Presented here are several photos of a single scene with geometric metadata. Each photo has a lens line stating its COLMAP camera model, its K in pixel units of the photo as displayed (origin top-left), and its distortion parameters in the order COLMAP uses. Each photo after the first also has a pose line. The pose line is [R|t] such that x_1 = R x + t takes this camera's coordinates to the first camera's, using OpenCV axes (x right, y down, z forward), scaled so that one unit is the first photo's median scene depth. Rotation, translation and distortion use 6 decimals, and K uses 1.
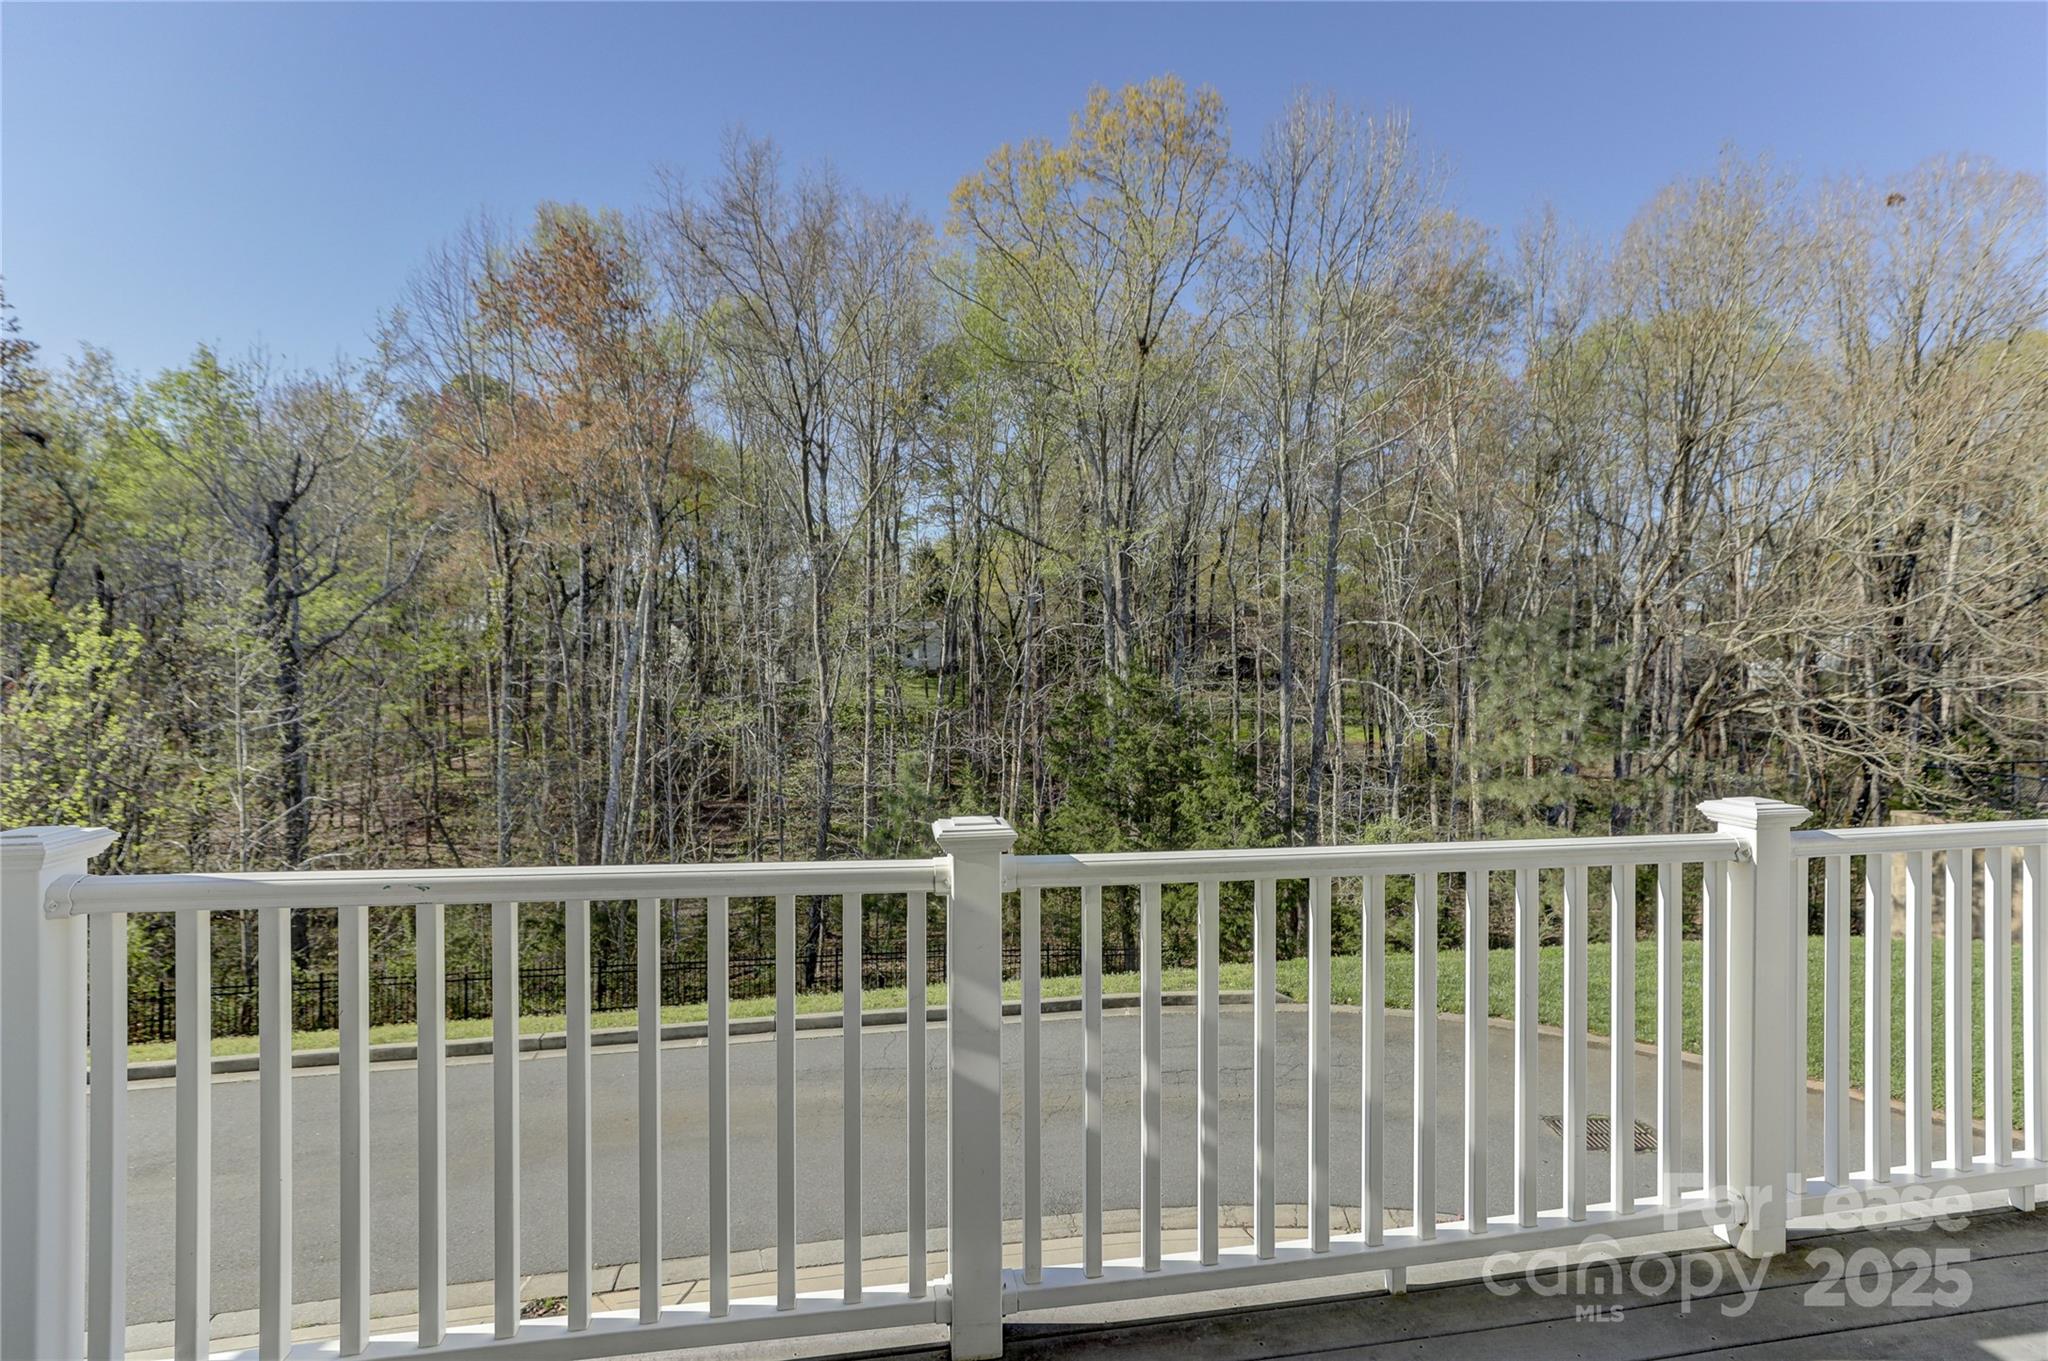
lens RADIAL K [[956.0, 0, 1027.3], [0, 956.0, 665.4], [0, 0, 1]] dist [-0.023274, 0.015396]
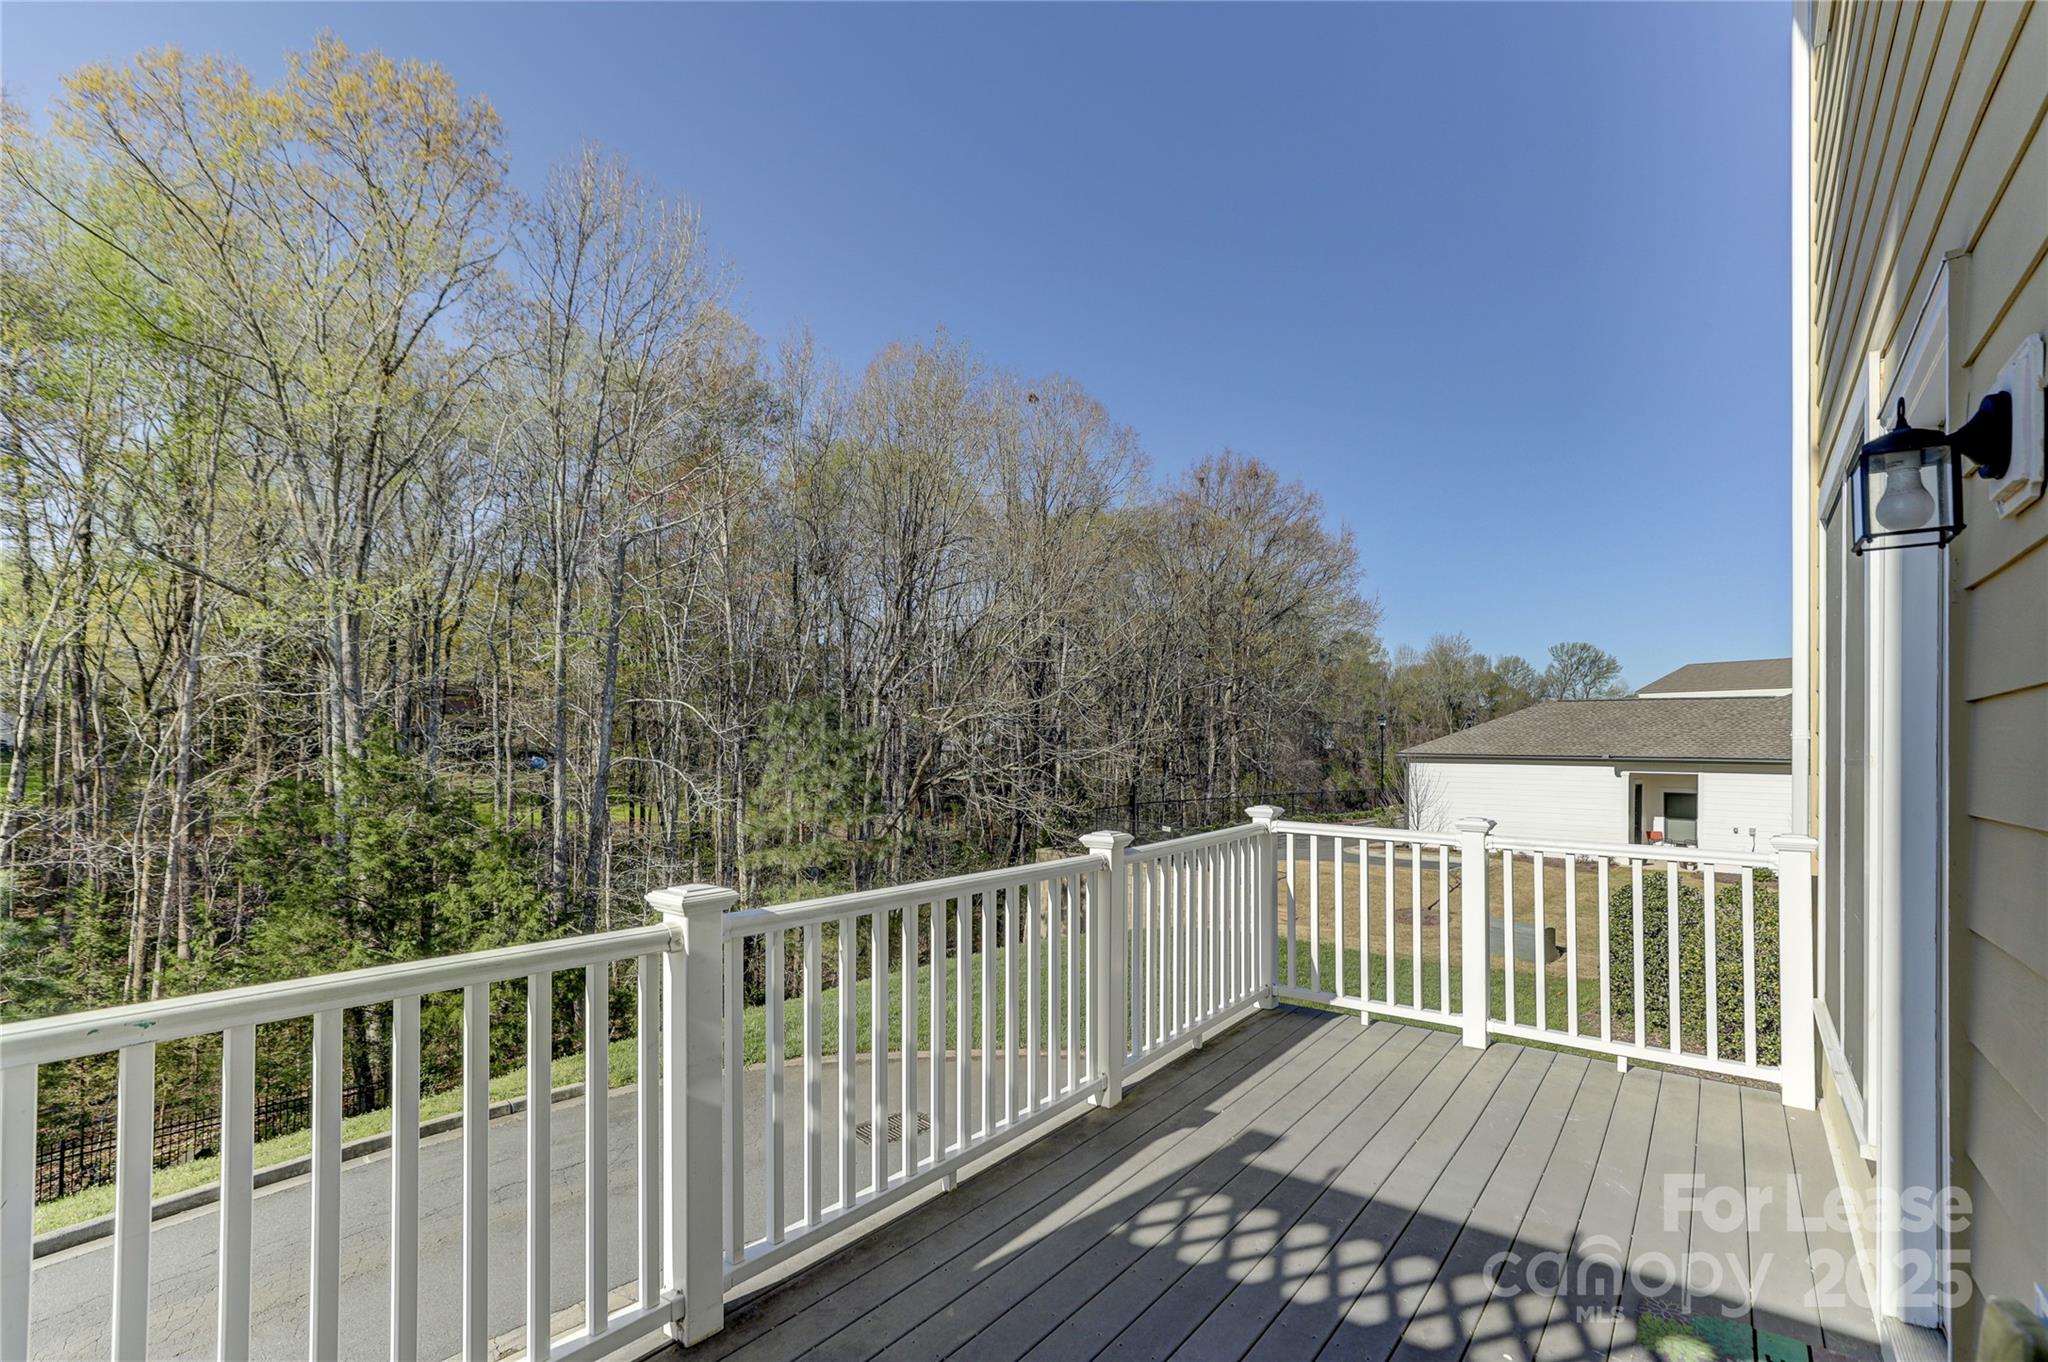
lens RADIAL K [[1027.2, 0, 982.0], [0, 1027.2, 736.8], [0, 0, 1]] dist [0.010730, 0.000677]
pose [[0.740972, -0.000732, 0.671535, -0.118962], [0.002686, 0.999995, -0.001873, -0.004255], [-0.671530, 0.003191, 0.740970, -0.035913]]
